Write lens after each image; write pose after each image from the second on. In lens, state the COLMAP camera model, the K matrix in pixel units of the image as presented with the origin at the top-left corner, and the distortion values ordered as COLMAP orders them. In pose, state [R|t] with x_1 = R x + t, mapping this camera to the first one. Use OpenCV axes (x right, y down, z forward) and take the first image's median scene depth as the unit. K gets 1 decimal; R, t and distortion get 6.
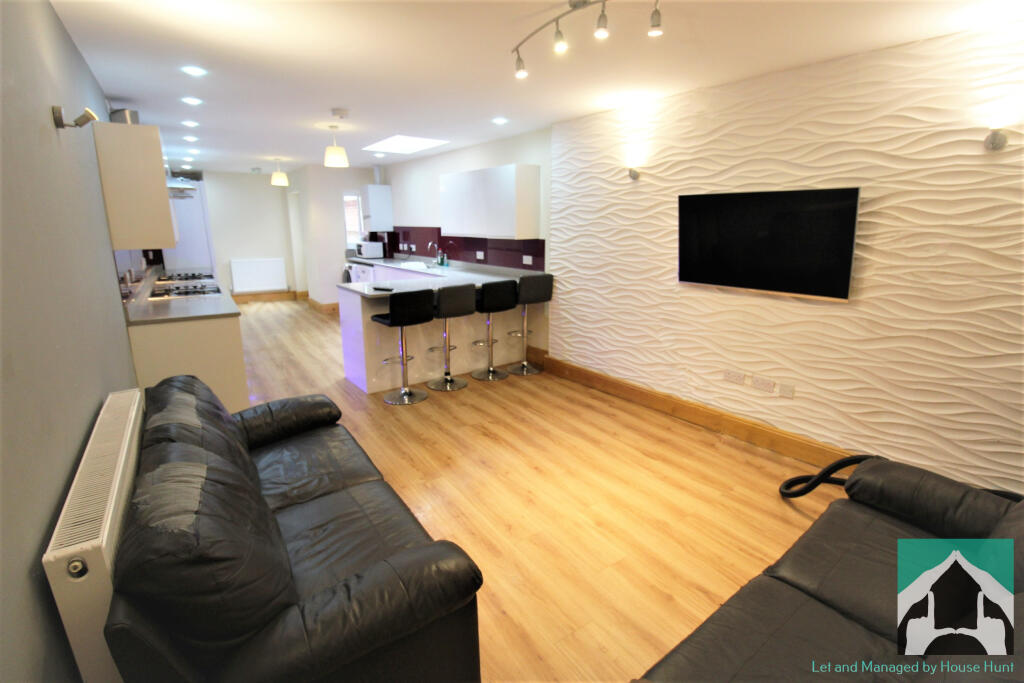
lens RADIAL K [[498.0, 0, 512.0], [0, 498.0, 341.5], [0, 0, 1]] dist [-0.001893, -0.000892]
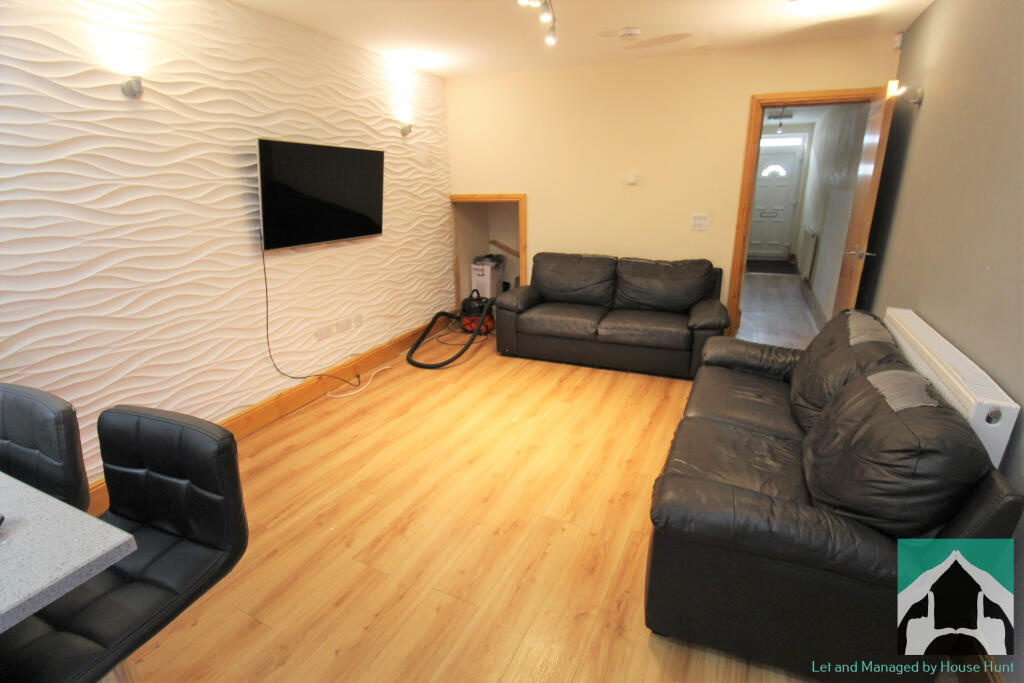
lens RADIAL K [[498.0, 0, 512.0], [0, 498.0, 341.5], [0, 0, 1]] dist [-0.001893, -0.000892]
pose [[-0.515562, -0.240522, 0.822402, -0.623937], [0.223918, 0.888623, 0.400263, -0.247639], [-0.827077, 0.390511, -0.404283, 1.175724]]
